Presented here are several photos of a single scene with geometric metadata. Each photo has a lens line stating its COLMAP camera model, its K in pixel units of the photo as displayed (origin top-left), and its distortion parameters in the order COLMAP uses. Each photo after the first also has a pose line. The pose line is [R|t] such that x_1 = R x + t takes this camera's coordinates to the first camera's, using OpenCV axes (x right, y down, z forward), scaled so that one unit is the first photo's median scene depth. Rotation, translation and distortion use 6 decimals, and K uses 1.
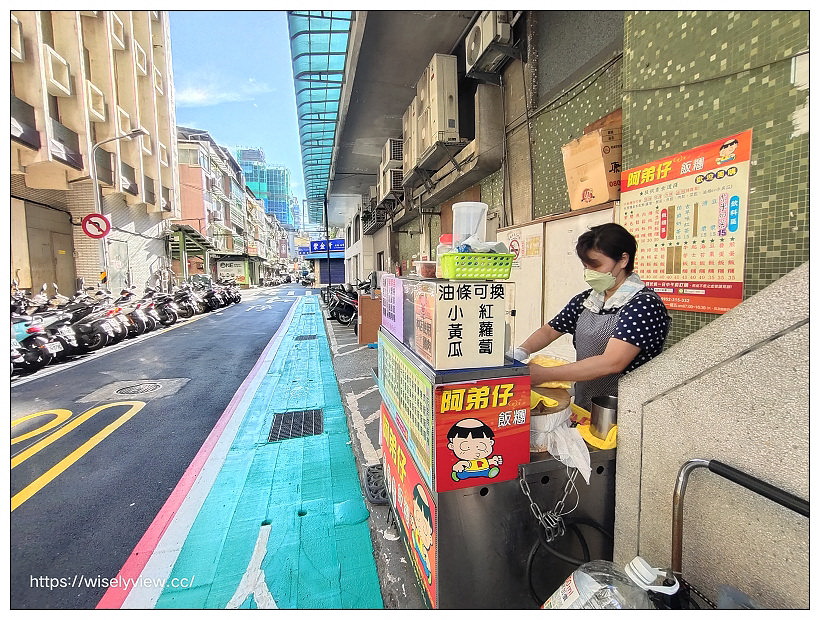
lens RADIAL K [[362.5, 0, 408.4], [0, 362.5, 300.0], [0, 0, 1]] dist [-0.004258, 0.006278]
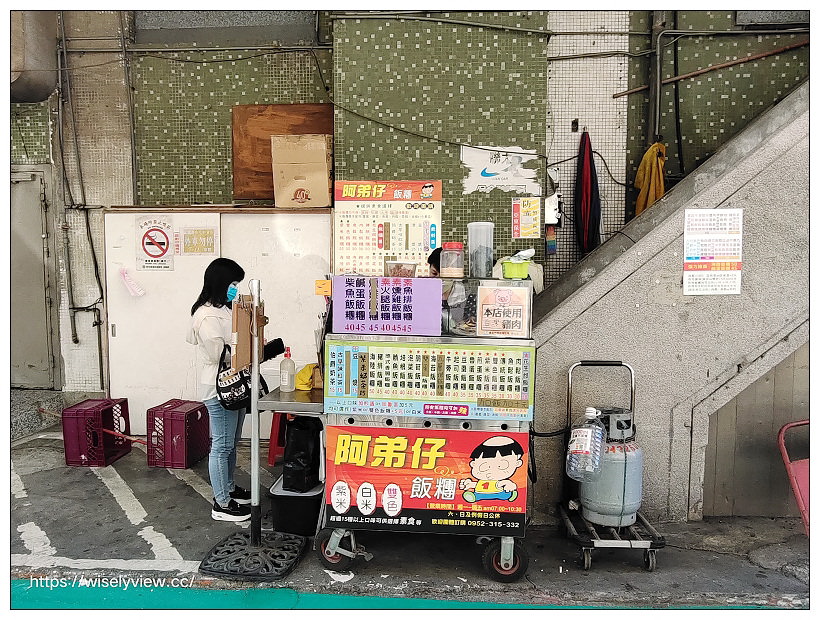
lens RADIAL K [[570.8, 0, 416.7], [0, 570.8, 328.7], [0, 0, 1]] dist [-0.042617, 0.015581]
pose [[0.300083, -0.068645, 0.951440, -1.096150], [0.061169, 0.996739, 0.052621, -0.000009], [-0.951950, 0.042408, 0.303304, 0.349977]]
